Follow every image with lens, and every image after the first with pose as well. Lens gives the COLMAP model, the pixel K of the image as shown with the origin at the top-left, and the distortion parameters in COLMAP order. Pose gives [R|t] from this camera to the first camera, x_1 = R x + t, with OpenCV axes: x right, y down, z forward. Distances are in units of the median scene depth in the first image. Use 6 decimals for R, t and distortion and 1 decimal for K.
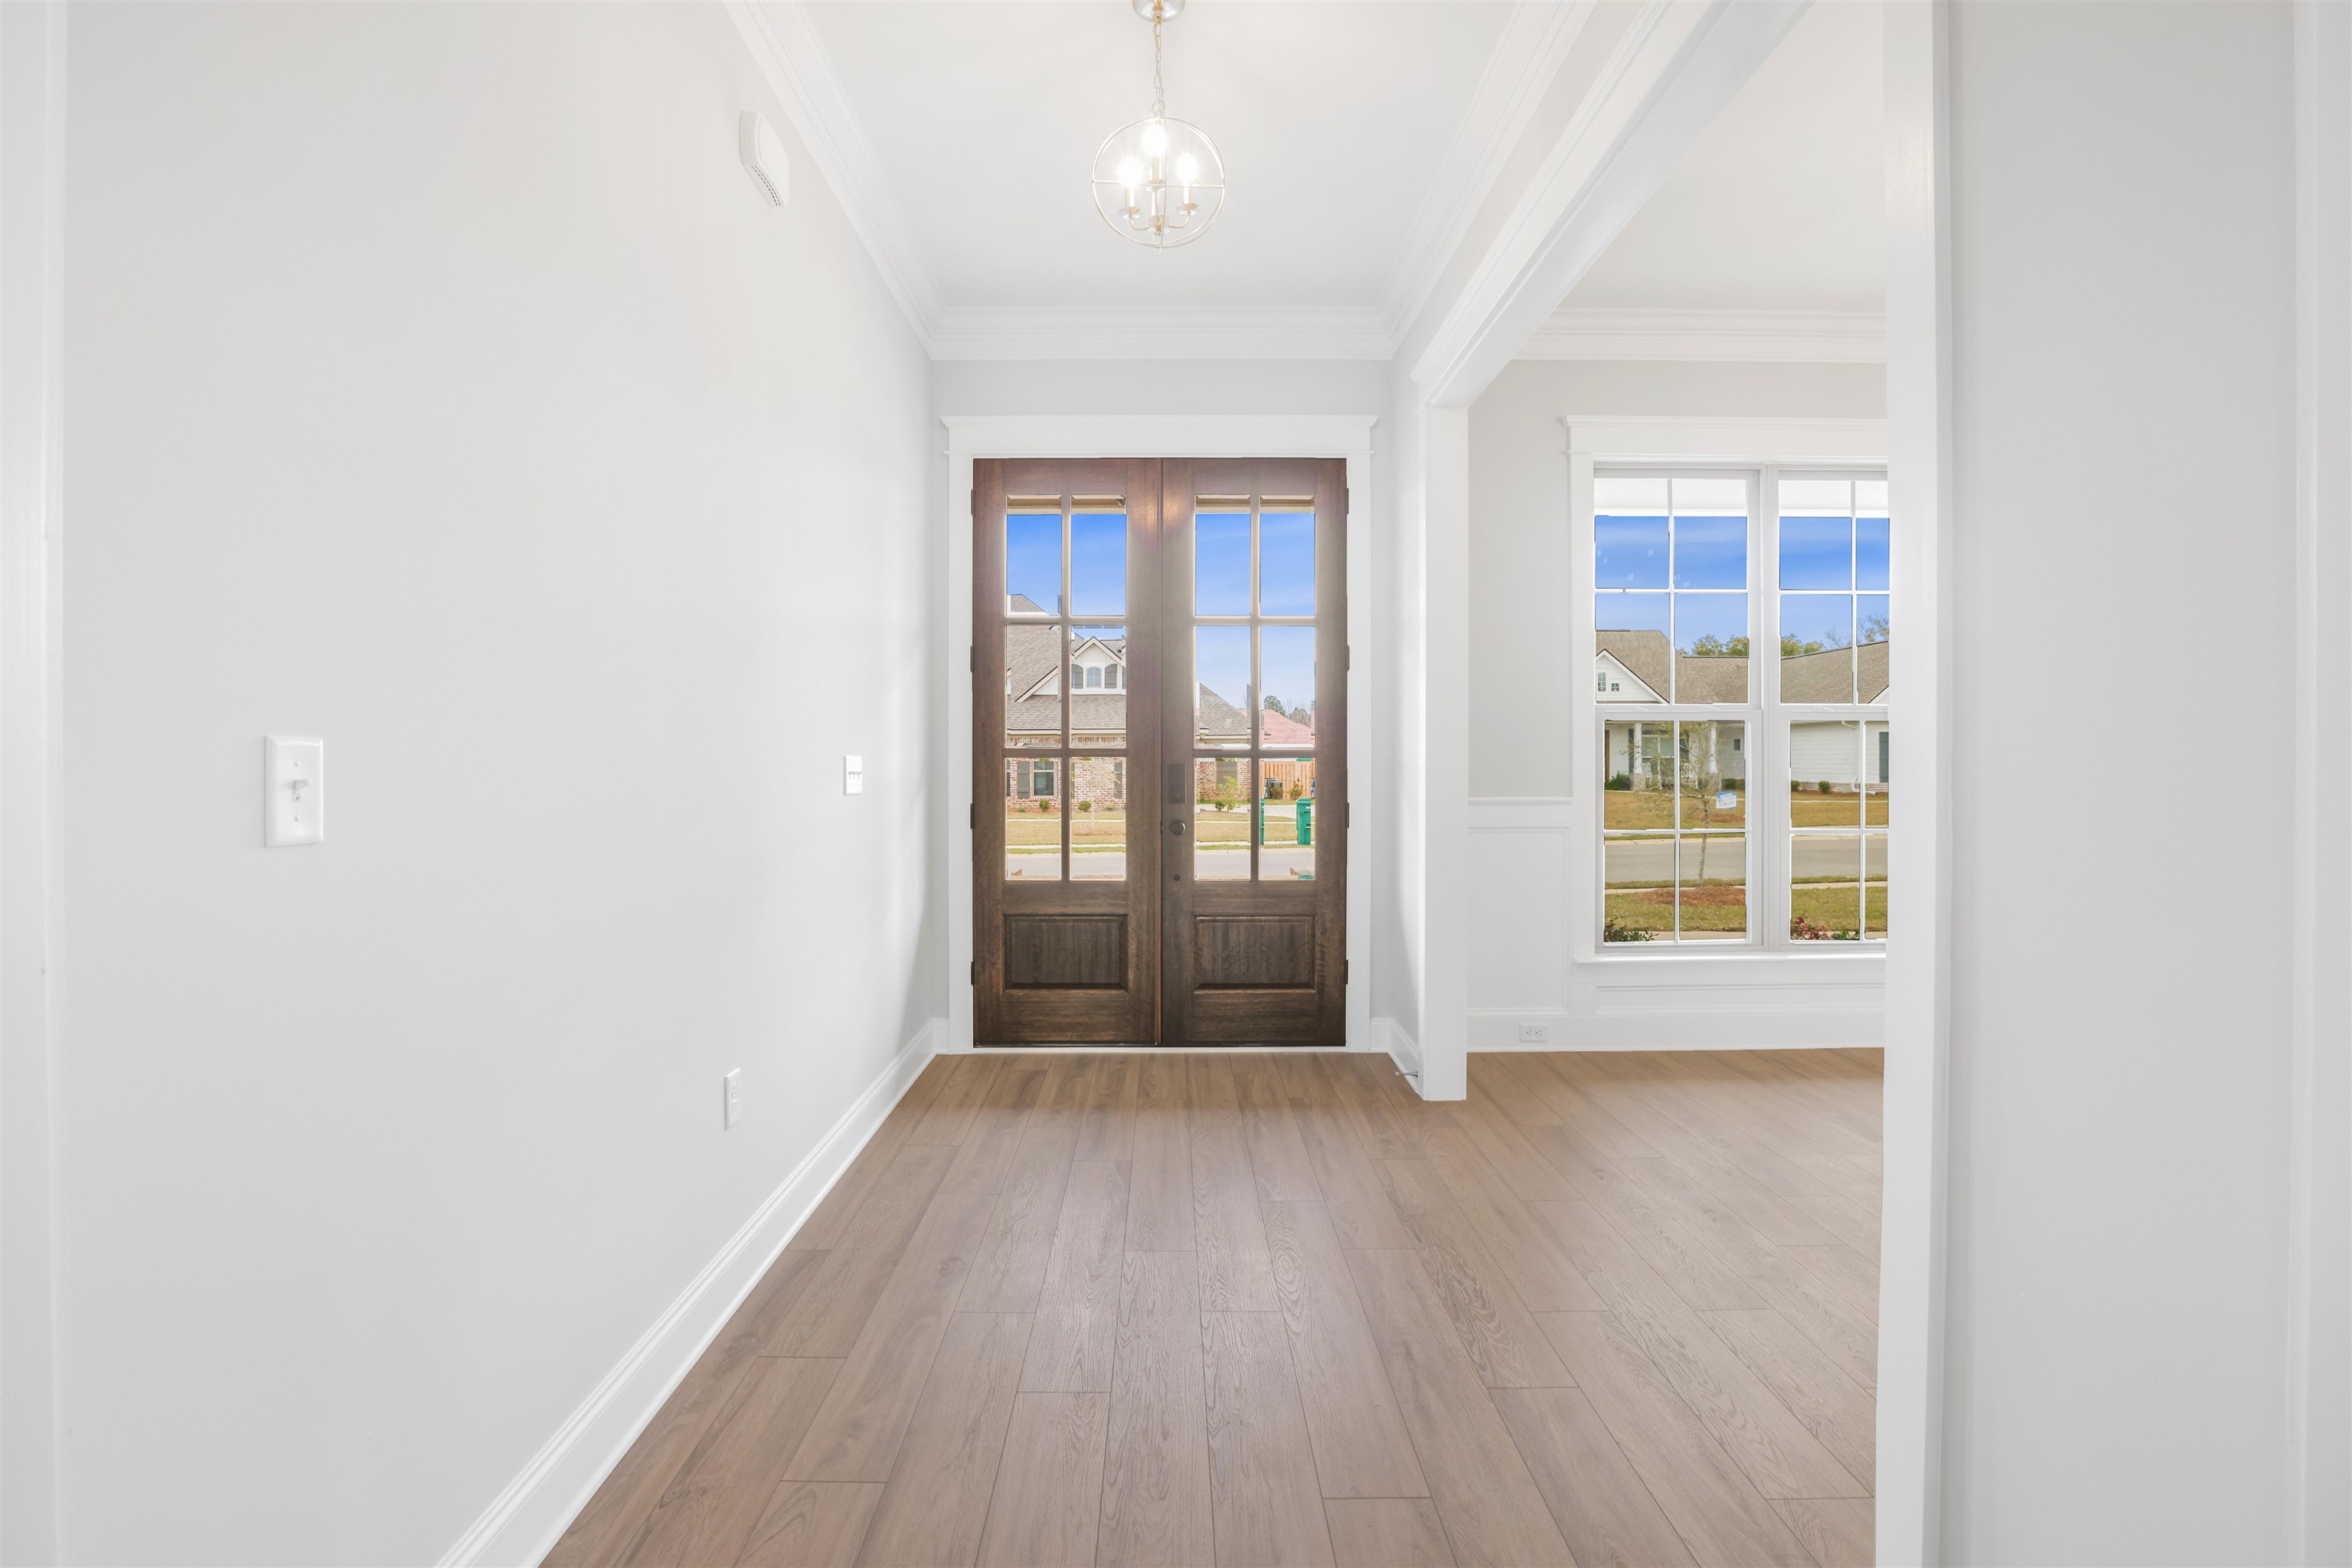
lens RADIAL K [[1129.9, 0, 1169.0], [0, 1129.9, 779.6], [0, 0, 1]] dist [-0.017402, 0.004191]
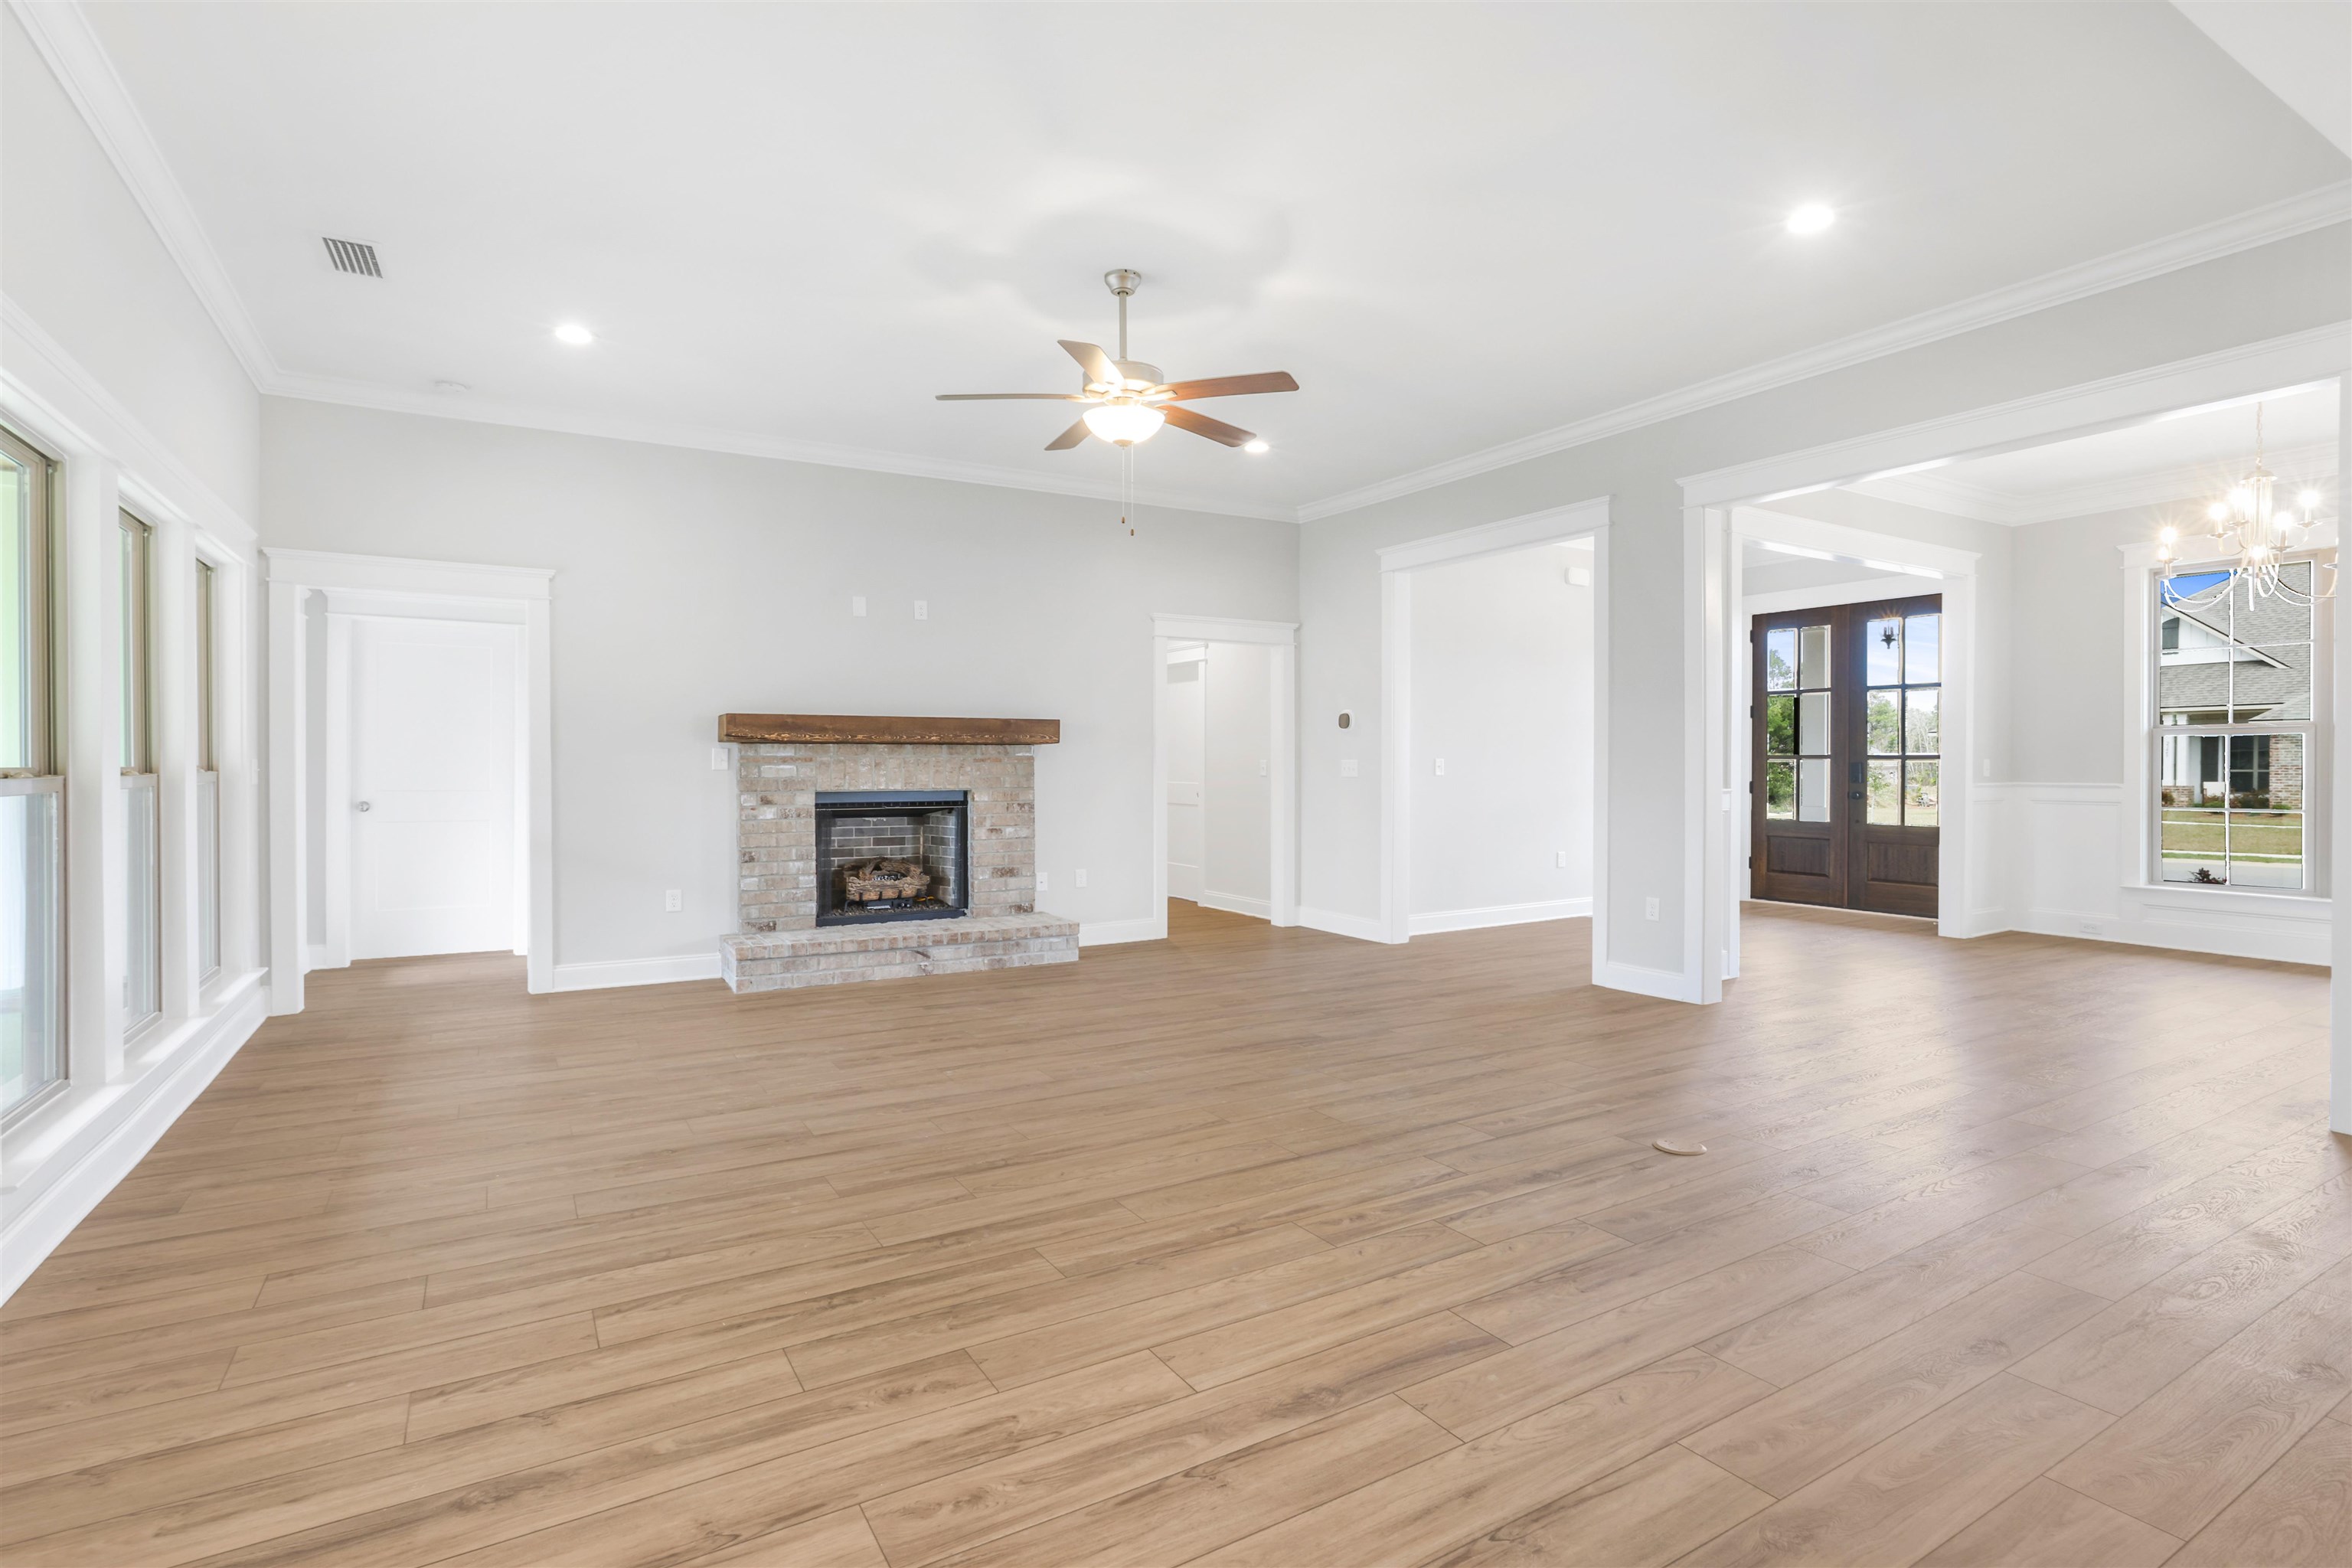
lens RADIAL K [[1129.9, 0, 1187.2], [0, 1129.9, 782.9], [0, 0, 1]] dist [-0.017402, 0.004191]
pose [[0.501930, 0.006485, -0.864884, 1.081817], [-0.006121, 0.999973, 0.003946, 0.021602], [0.864887, 0.003313, 0.501956, -0.924408]]
